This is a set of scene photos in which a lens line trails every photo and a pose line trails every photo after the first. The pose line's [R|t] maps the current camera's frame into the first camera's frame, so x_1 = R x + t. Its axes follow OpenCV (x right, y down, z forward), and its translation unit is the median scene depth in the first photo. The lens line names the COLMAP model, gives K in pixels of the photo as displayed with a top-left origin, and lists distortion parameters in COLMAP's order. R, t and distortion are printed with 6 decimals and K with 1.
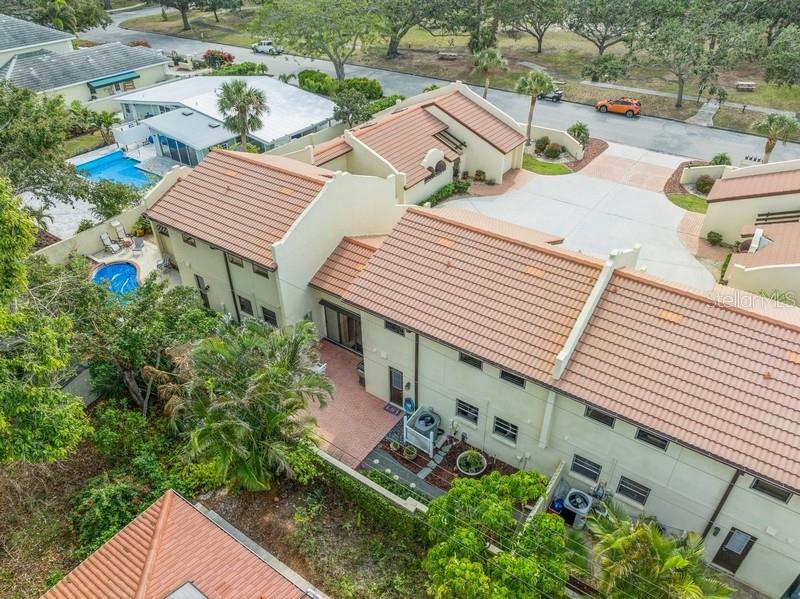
lens RADIAL K [[564.9, 0, 407.3], [0, 564.9, 295.2], [0, 0, 1]] dist [-0.025324, -0.006987]
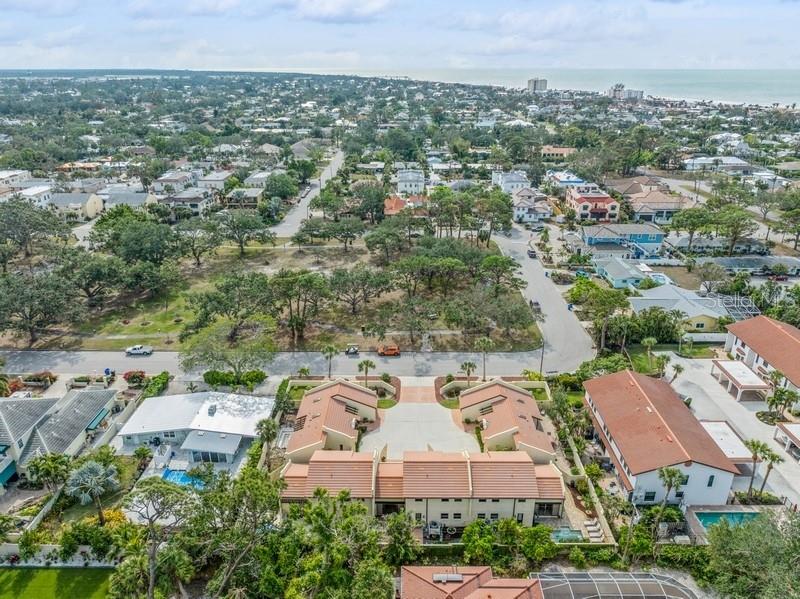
lens RADIAL K [[564.9, 0, 399.9], [0, 564.9, 296.5], [0, 0, 1]] dist [-0.025324, -0.006987]
pose [[0.833838, -0.212103, 0.509633, -1.499935], [0.321113, 0.937328, -0.135287, -0.630689], [-0.448999, 0.276457, 0.849689, -2.019353]]
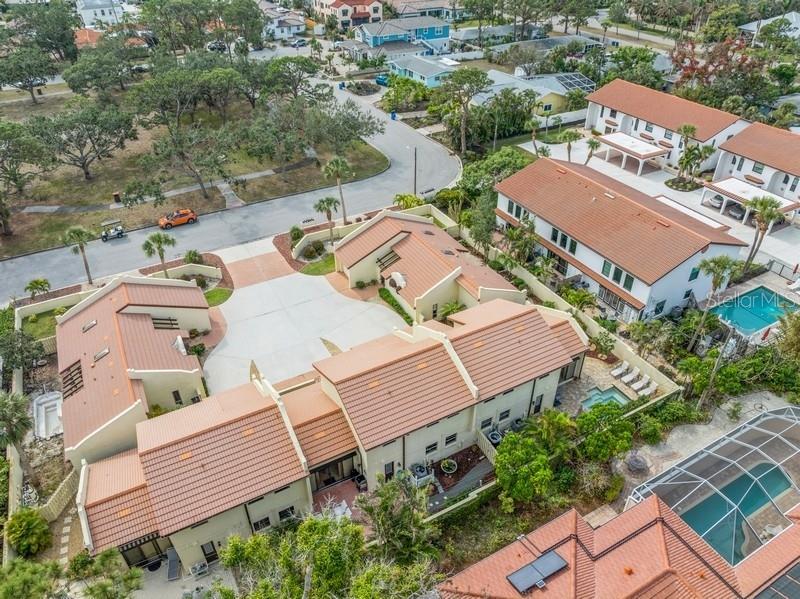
lens RADIAL K [[564.9, 0, 402.2], [0, 564.9, 292.8], [0, 0, 1]] dist [-0.025324, -0.006987]
pose [[0.453357, -0.511380, 0.730040, -0.995036], [0.515935, 0.818443, 0.252908, -0.704267], [-0.726828, 0.261995, 0.634886, -0.219973]]
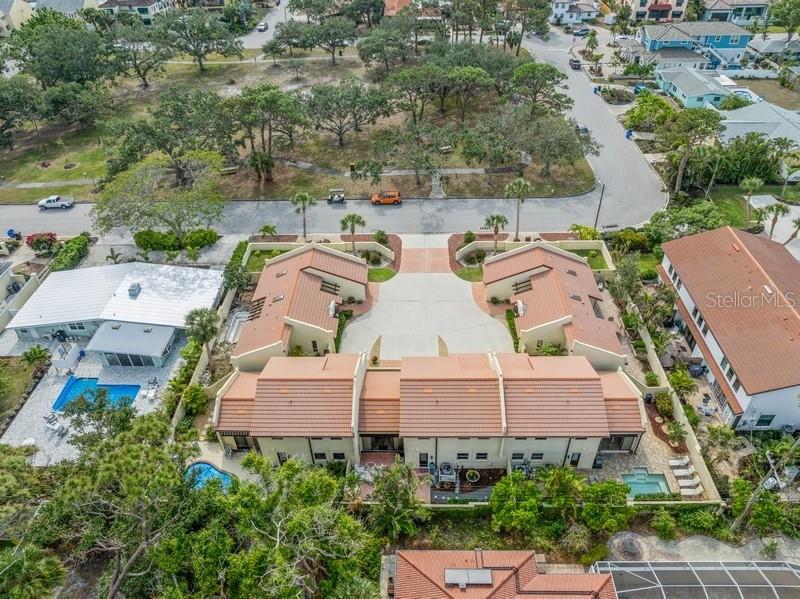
lens RADIAL K [[564.9, 0, 405.4], [0, 564.9, 309.7], [0, 0, 1]] dist [-0.025324, -0.006987]
pose [[0.835180, -0.365928, 0.410574, -0.771272], [0.333009, 0.930592, 0.152000, -0.733219], [-0.437698, 0.009777, 0.899069, -0.893669]]
